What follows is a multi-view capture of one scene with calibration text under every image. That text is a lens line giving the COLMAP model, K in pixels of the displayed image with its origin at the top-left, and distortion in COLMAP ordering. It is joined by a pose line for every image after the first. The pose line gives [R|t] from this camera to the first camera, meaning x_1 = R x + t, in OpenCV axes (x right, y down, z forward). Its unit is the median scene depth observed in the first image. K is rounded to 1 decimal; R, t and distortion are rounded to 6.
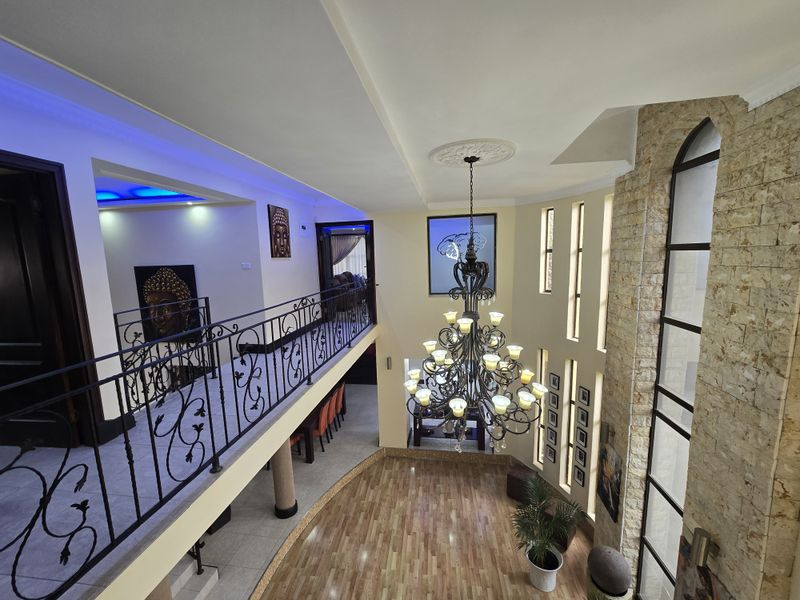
lens RADIAL K [[328.0, 0, 400.3], [0, 328.0, 303.2], [0, 0, 1]] dist [0.000781, 0.000442]
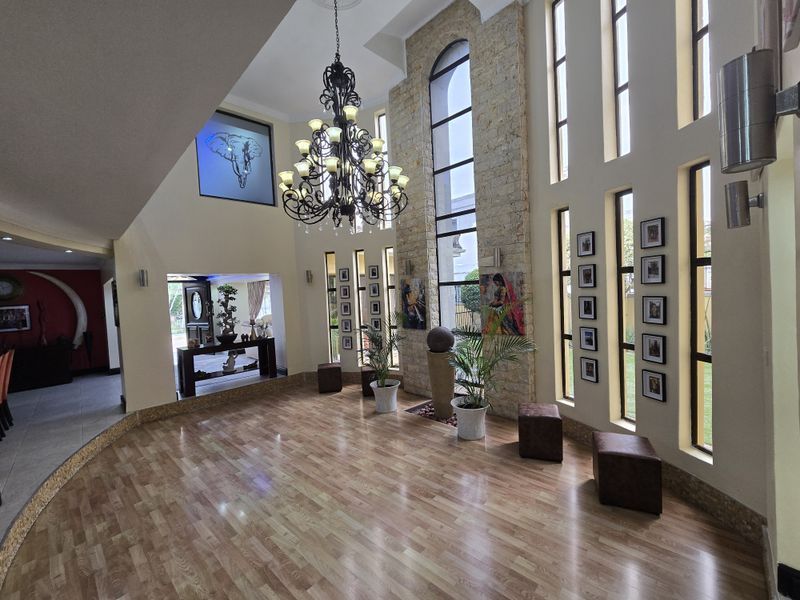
lens RADIAL K [[328.0, 0, 400.3], [0, 328.0, 303.2], [0, 0, 1]] dist [0.000781, 0.000442]
pose [[0.588651, -0.024978, 0.808001, -0.416435], [0.144714, 0.986632, -0.074928, 0.547719], [-0.795329, 0.161036, 0.584397, 0.229876]]
